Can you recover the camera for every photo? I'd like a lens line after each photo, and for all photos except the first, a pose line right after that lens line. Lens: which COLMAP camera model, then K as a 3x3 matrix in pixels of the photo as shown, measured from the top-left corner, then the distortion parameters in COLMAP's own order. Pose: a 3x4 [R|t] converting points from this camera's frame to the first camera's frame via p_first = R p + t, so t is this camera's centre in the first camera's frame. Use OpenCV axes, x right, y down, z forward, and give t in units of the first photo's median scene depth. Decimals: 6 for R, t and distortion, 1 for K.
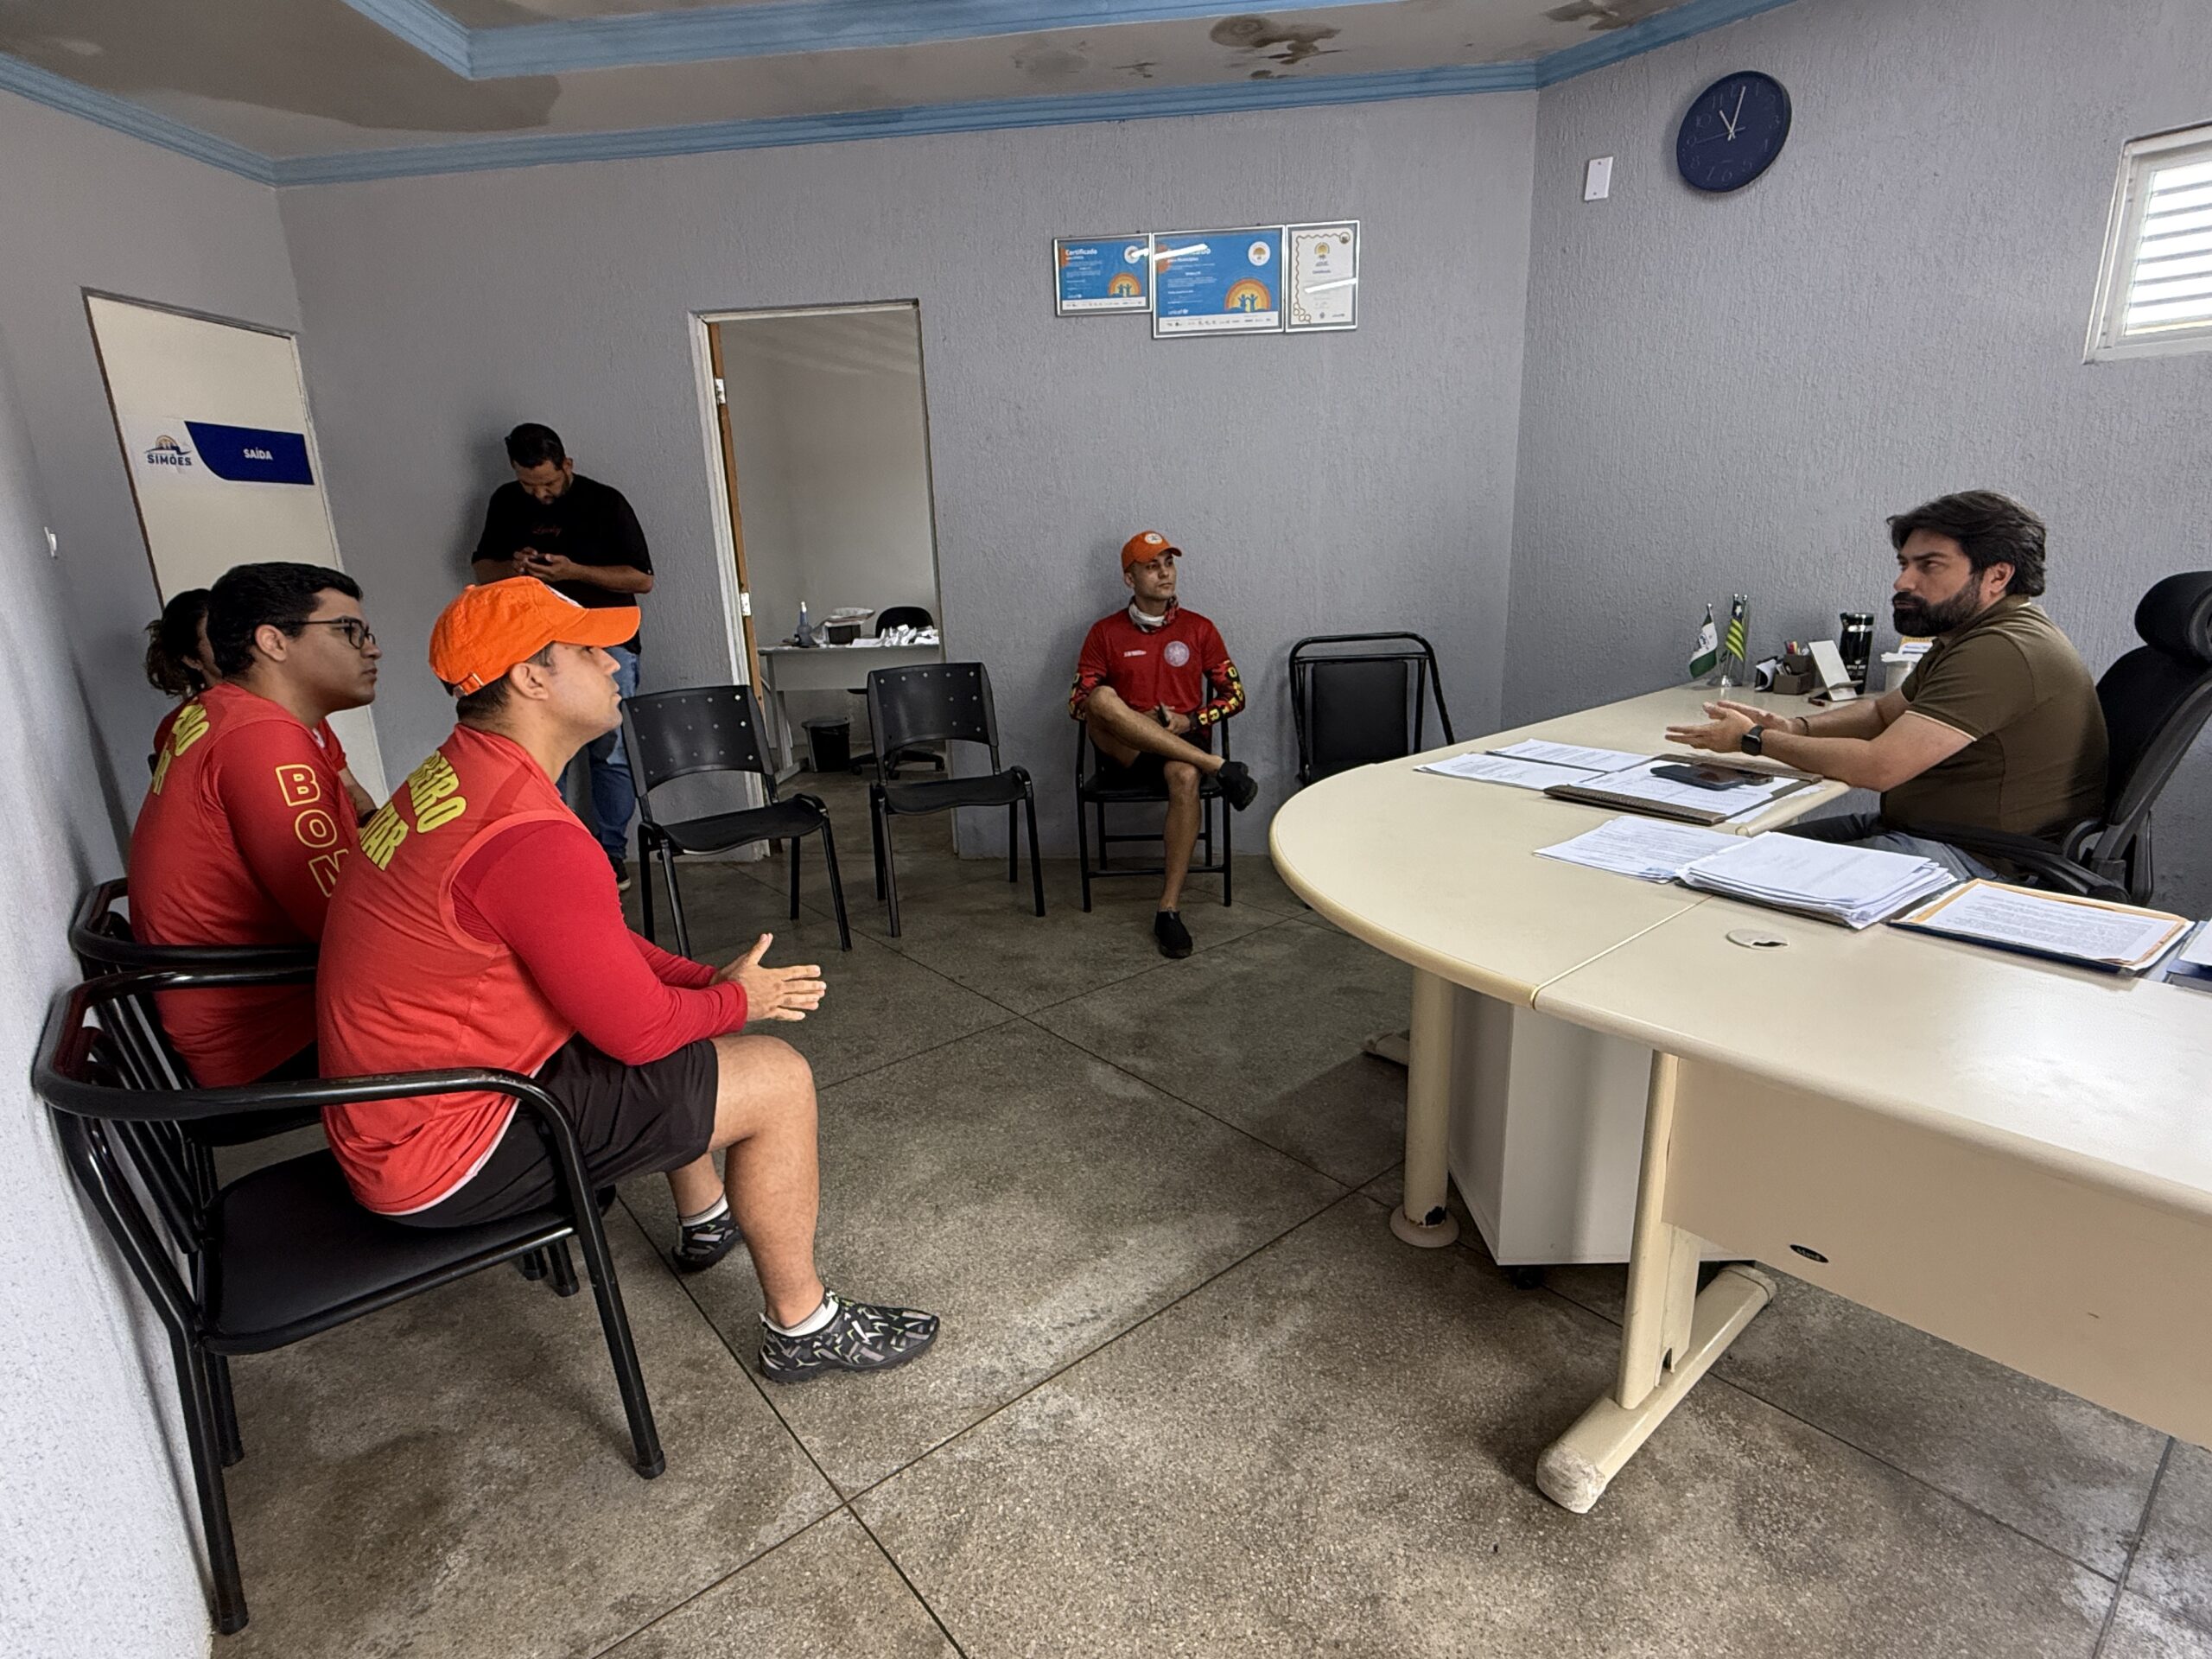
lens RADIAL K [[1113.1, 0, 1098.7], [0, 1113.1, 828.0], [0, 0, 1]] dist [0.001584, -0.000044]
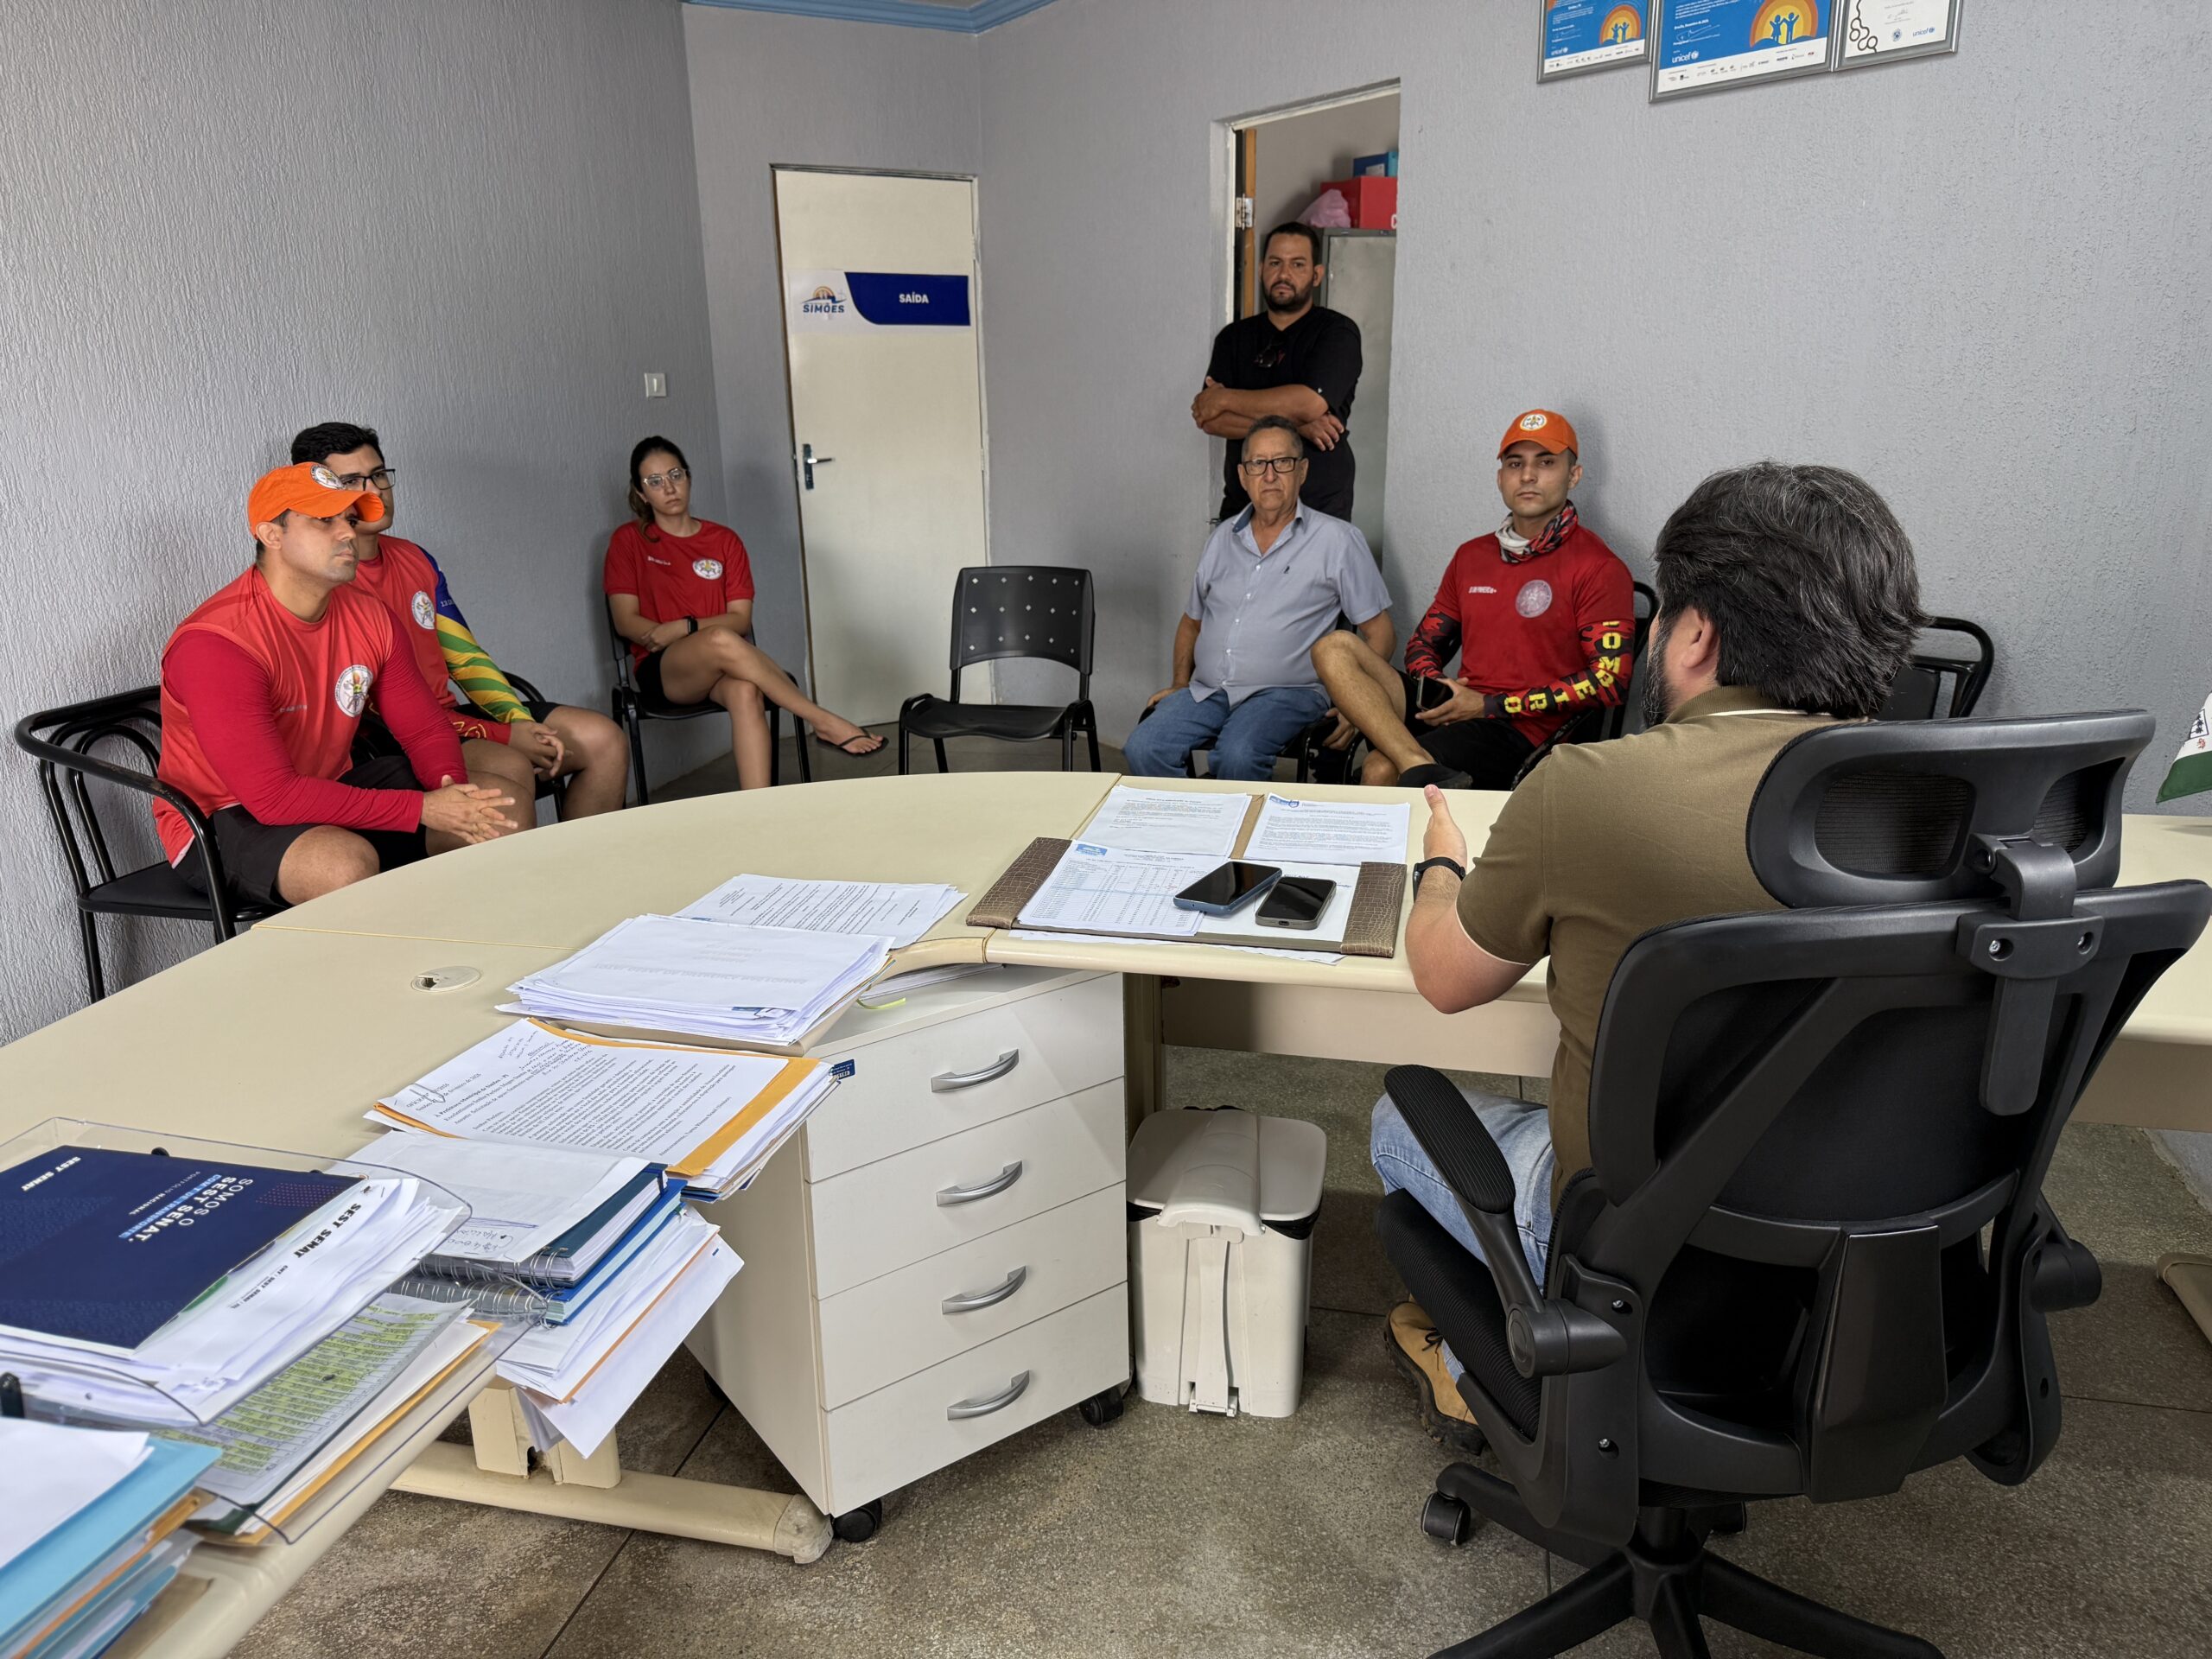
lens RADIAL K [[1576.0, 0, 1094.4], [0, 1576.0, 835.1], [0, 0, 1]] dist [-0.001110, -0.009220]
pose [[0.603252, 0.250778, -0.757098, 0.909767], [-0.213269, 0.965432, 0.149854, -0.149671], [0.768507, 0.071066, 0.635882, 0.311109]]
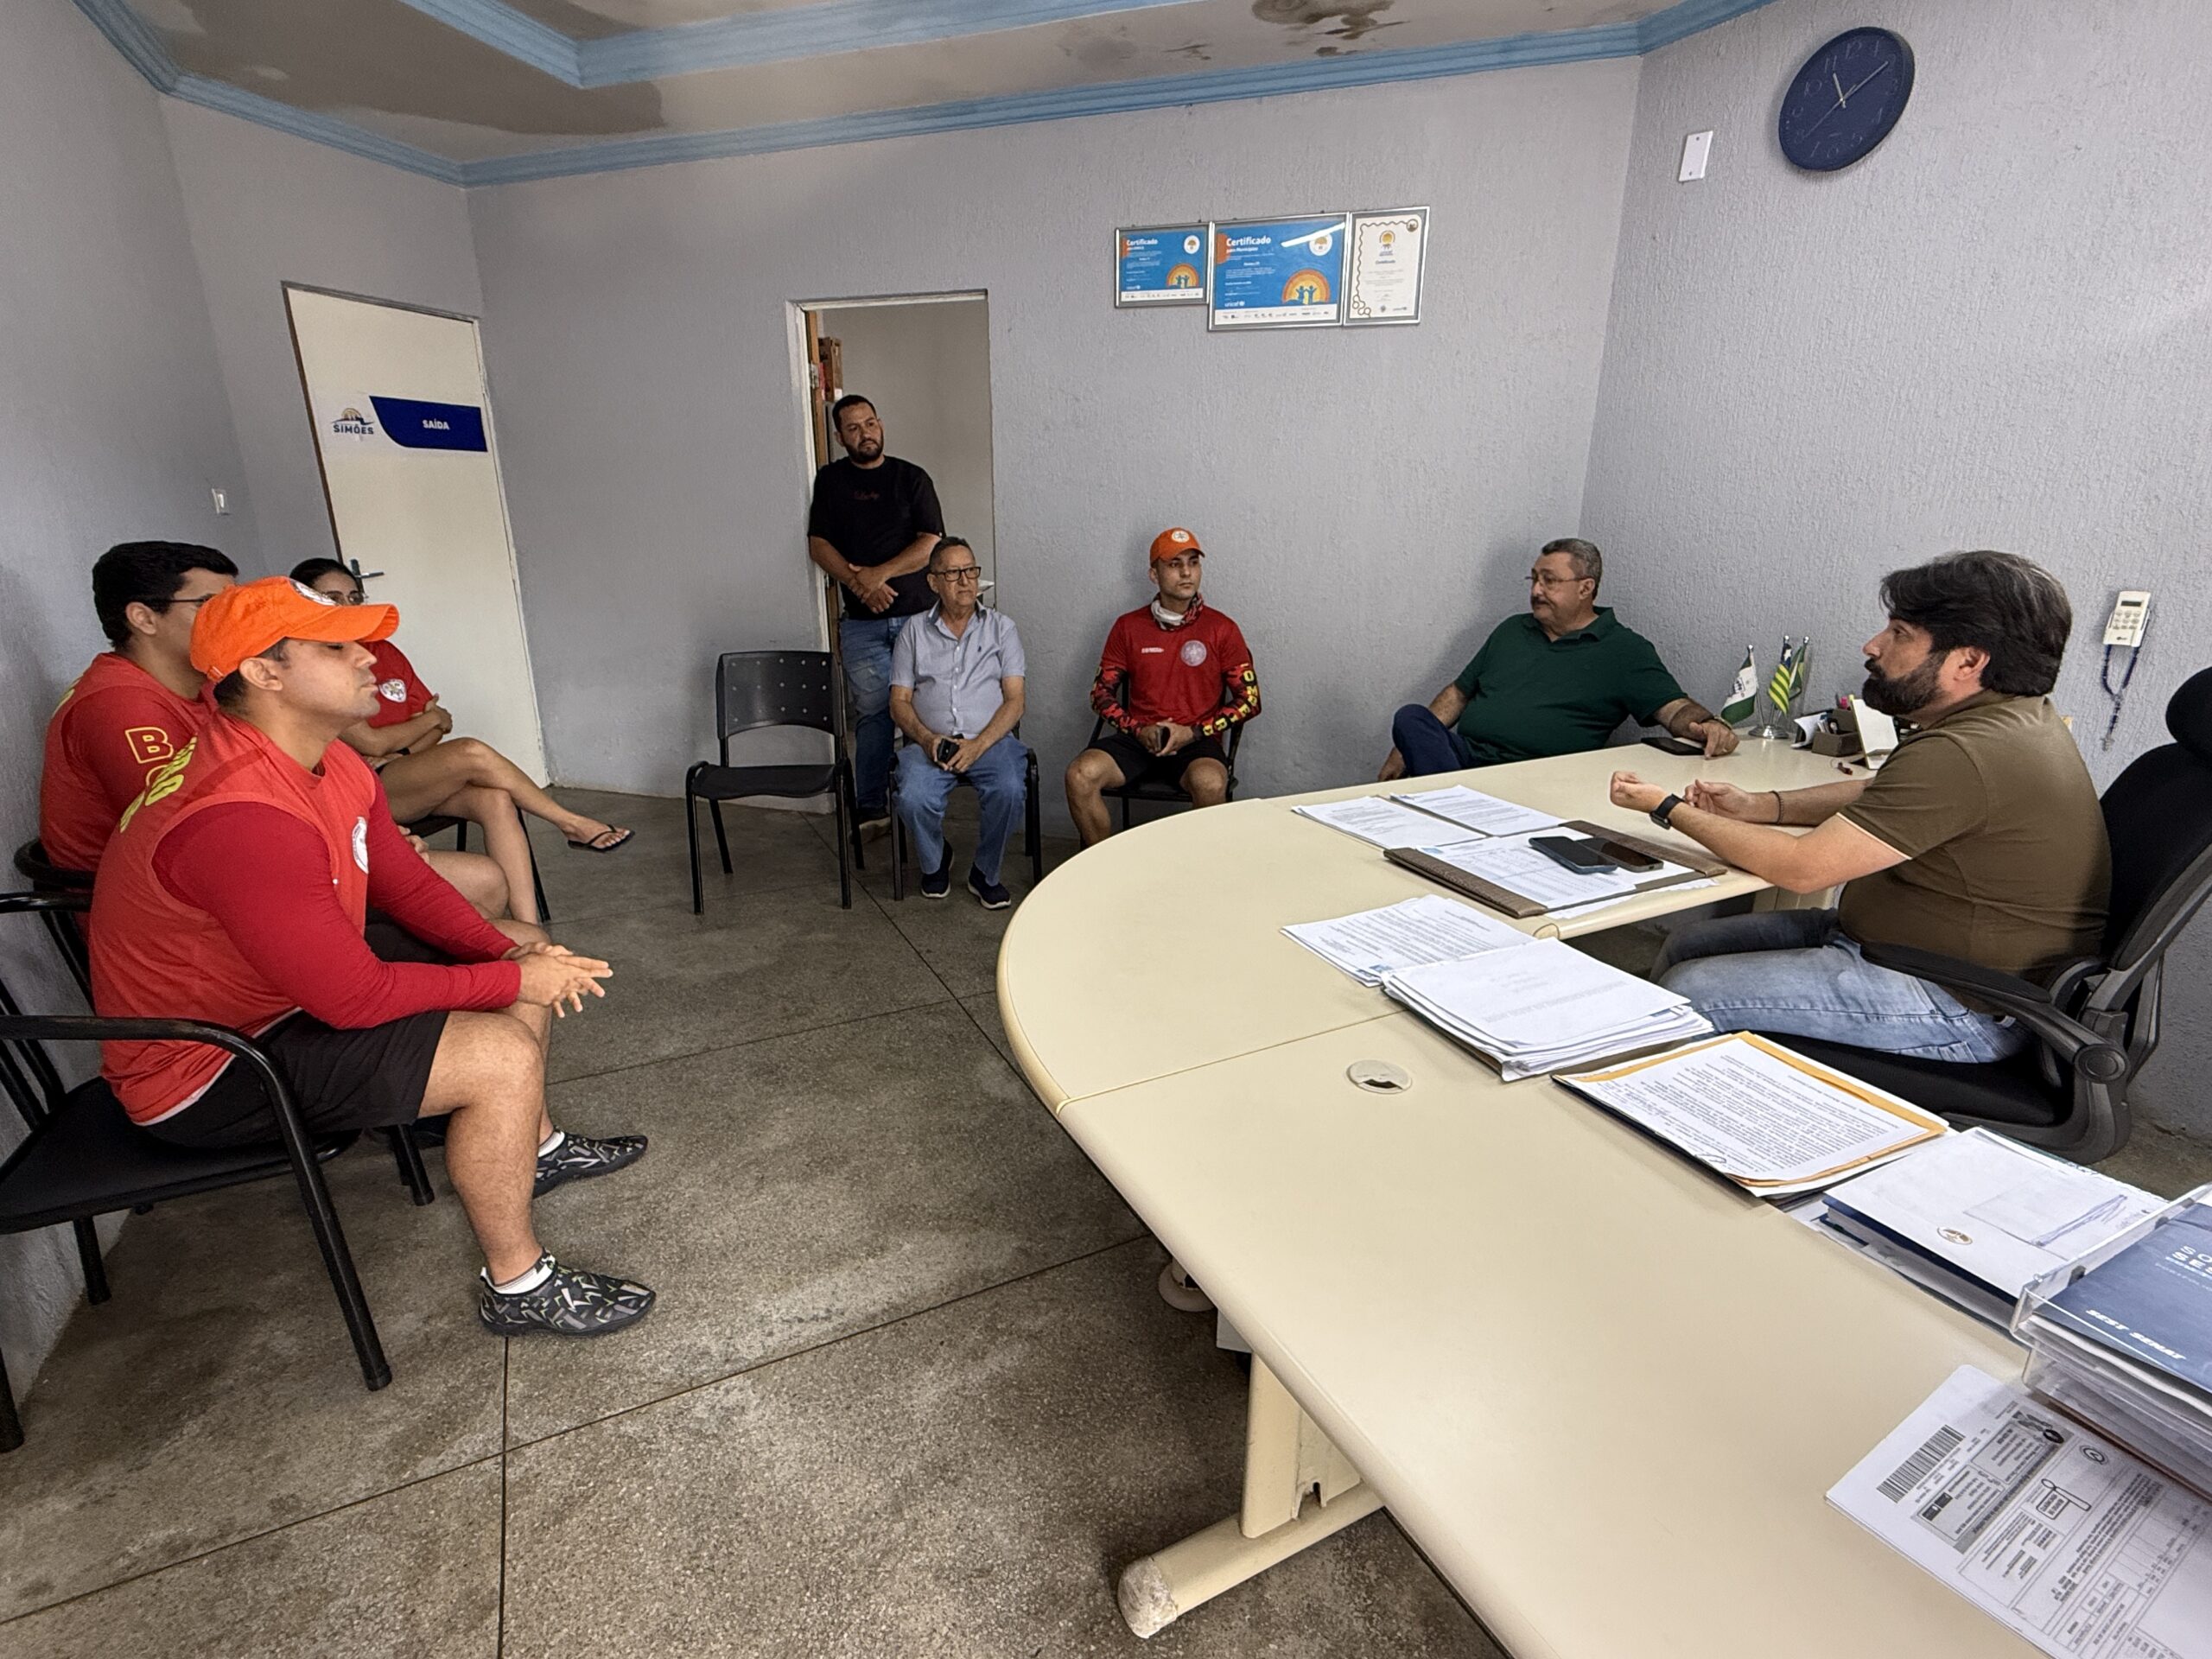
lens RADIAL K [[1054.2, 0, 1101.9], [0, 1054.2, 831.0], [0, 0, 1]] dist [0.001335, -0.000133]
pose [[0.974565, 0.104179, -0.198416, 0.267826], [-0.094911, 0.993927, 0.055685, -0.060767], [0.203012, -0.035437, 0.978535, 0.072955]]
